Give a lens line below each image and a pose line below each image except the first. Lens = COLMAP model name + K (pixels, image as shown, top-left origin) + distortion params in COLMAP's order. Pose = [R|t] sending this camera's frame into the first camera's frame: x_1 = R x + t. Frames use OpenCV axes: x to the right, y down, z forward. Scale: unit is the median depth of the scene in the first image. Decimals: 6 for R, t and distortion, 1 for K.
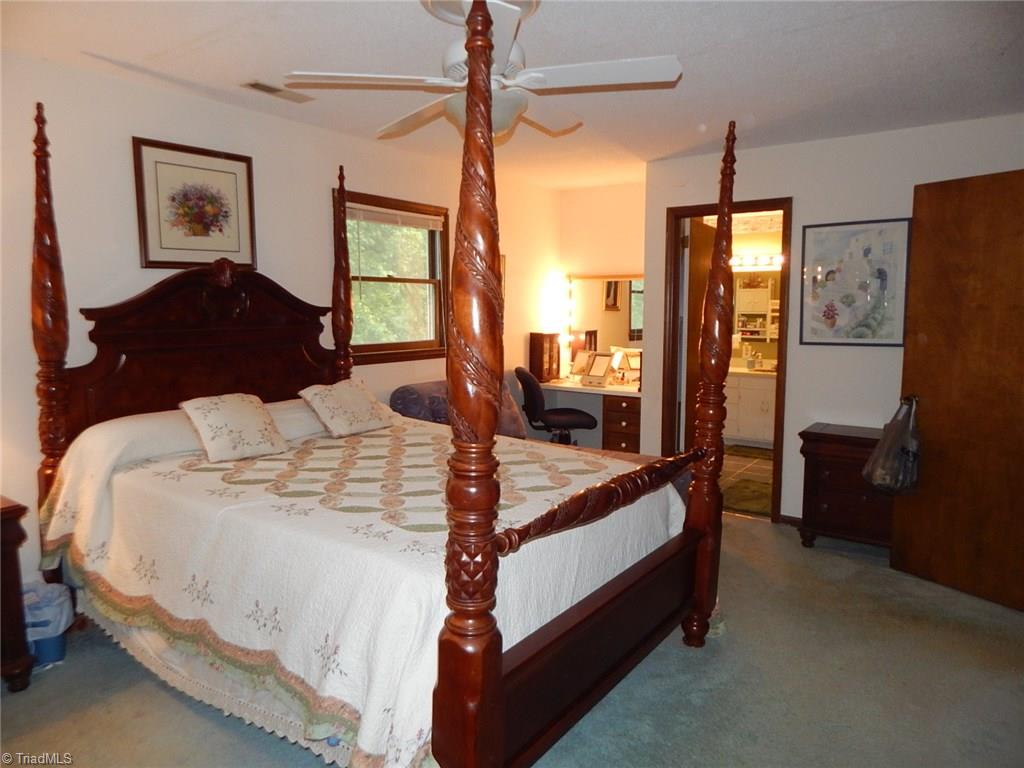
lens RADIAL K [[664.5, 0, 512.0], [0, 664.5, 384.0], [0, 0, 1]] dist [0.004840, 0.000102]
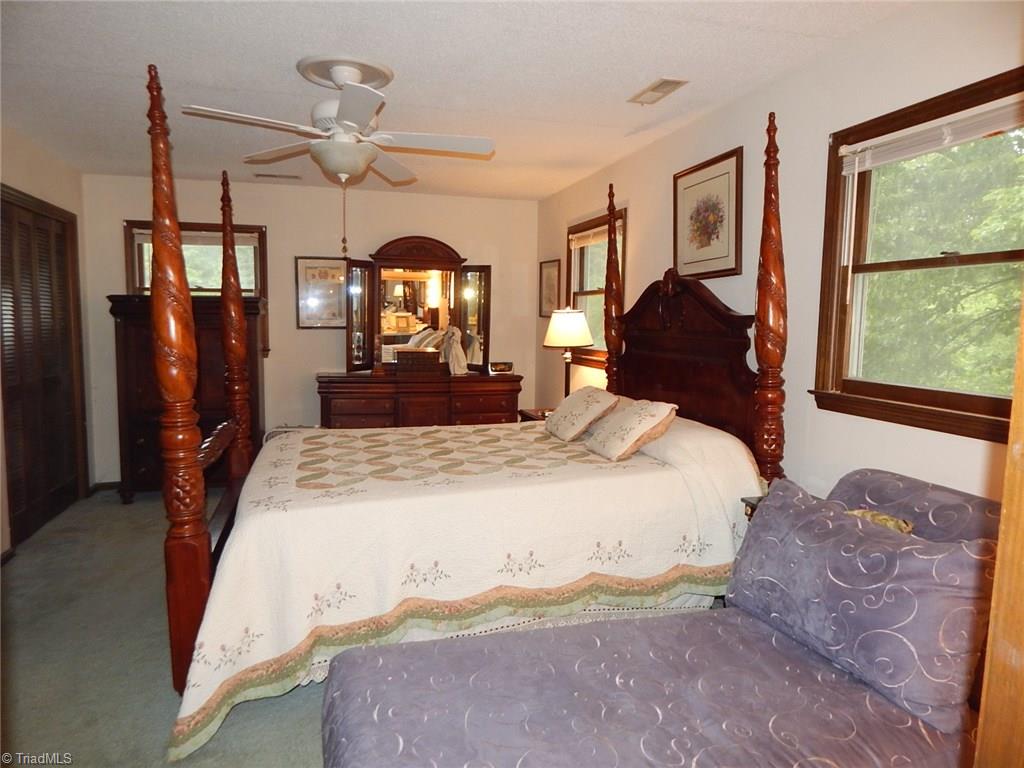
lens RADIAL K [[664.5, 0, 512.0], [0, 664.5, 384.0], [0, 0, 1]] dist [0.004840, 0.000102]
pose [[-0.604935, 0.069284, -0.793255, 0.526488], [-0.108401, 0.979767, 0.168241, -0.152792], [0.788862, 0.187765, -0.585185, 1.377275]]
